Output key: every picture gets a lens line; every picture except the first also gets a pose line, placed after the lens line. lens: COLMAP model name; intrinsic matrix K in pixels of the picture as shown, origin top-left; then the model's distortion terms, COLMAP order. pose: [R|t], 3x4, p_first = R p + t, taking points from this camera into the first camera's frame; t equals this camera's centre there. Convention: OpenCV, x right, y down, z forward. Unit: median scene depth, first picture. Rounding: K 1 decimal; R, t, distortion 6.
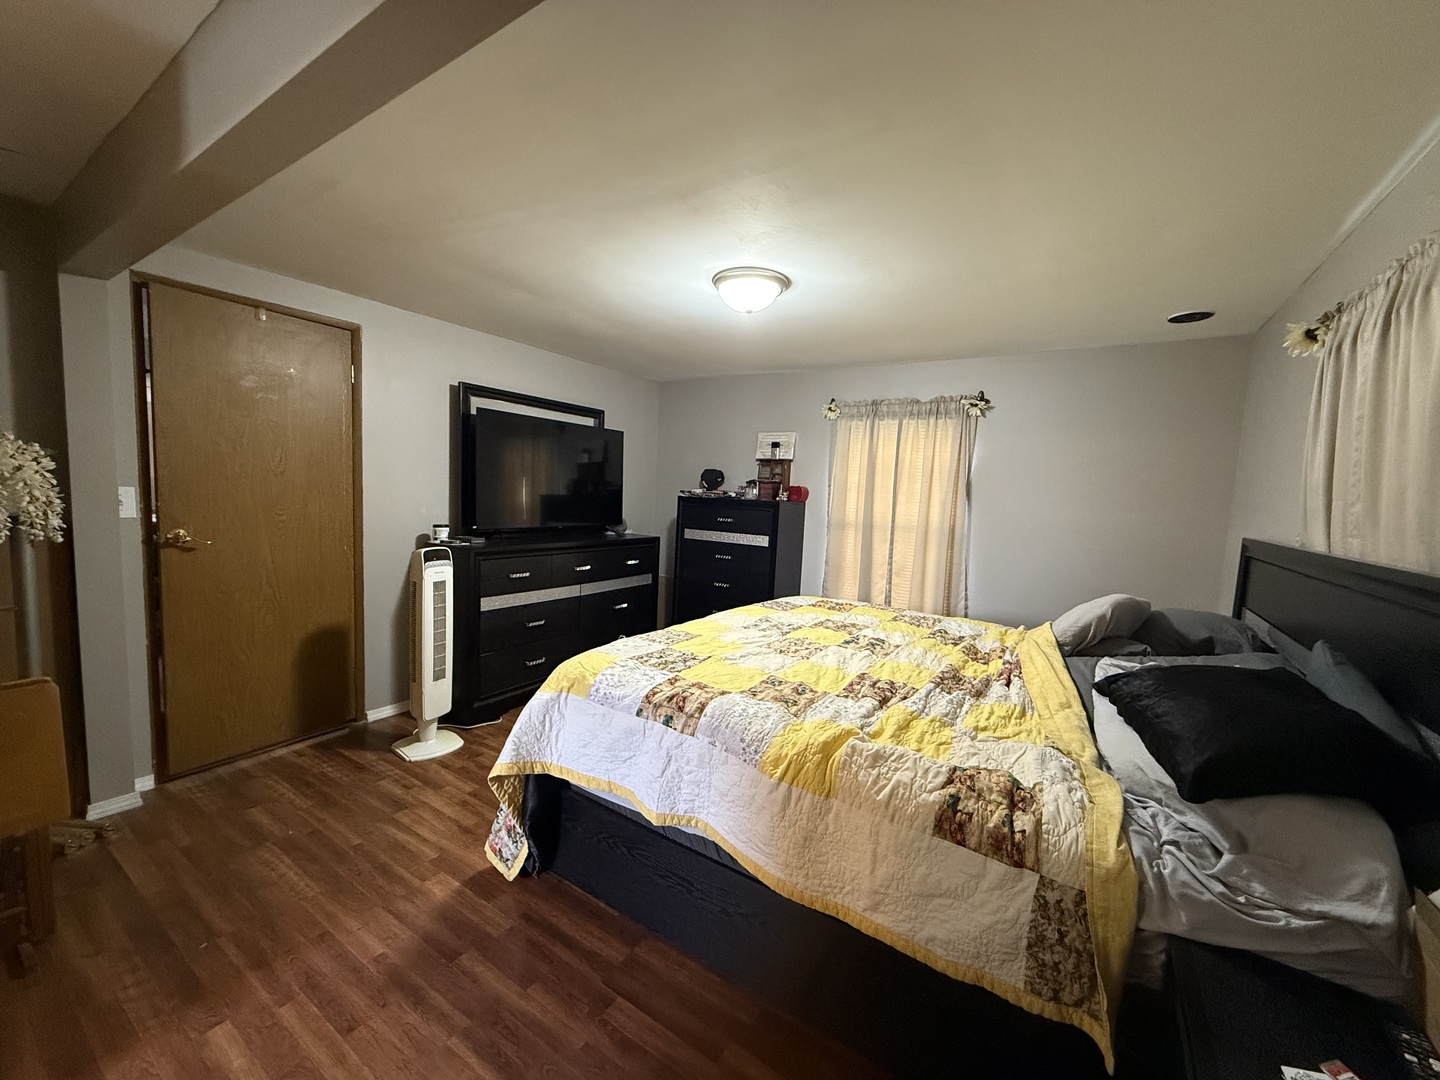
lens RADIAL K [[571.5, 0, 716.5], [0, 571.5, 540.3], [0, 0, 1]] dist [-0.000442, -0.000474]
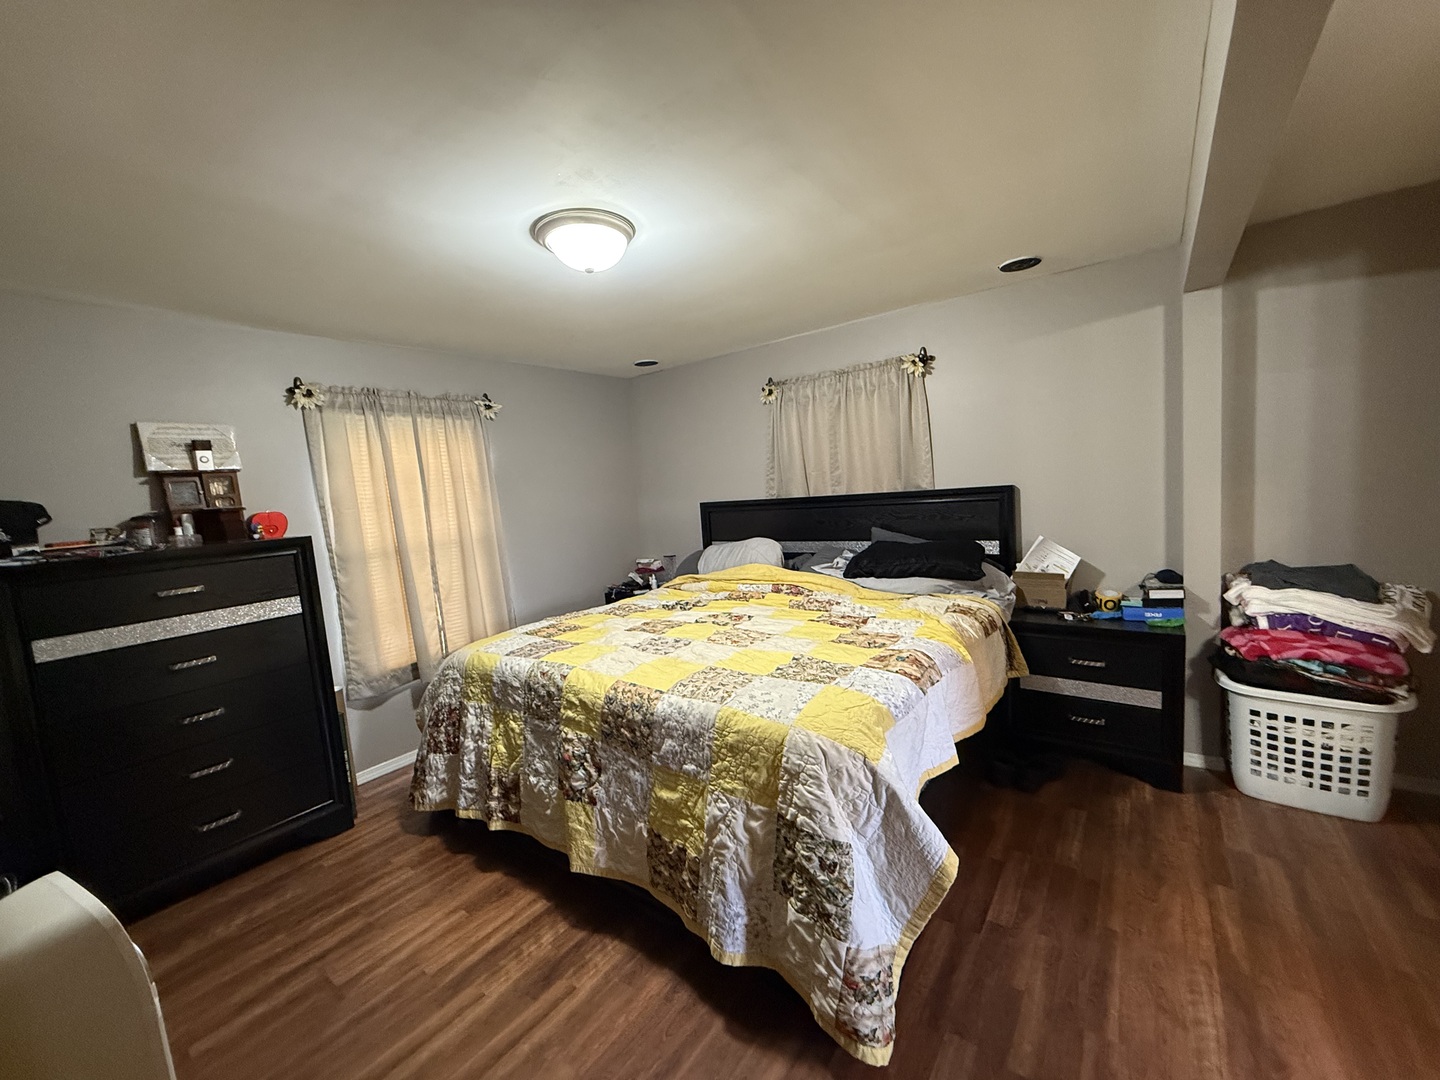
lens RADIAL K [[571.5, 0, 717.3], [0, 571.5, 538.8], [0, 0, 1]] dist [-0.000442, -0.000474]
pose [[0.056390, -0.142620, 0.988170, -0.484097], [0.168101, 0.976971, 0.131411, -0.072603], [-0.984156, 0.158702, 0.079066, 0.523522]]
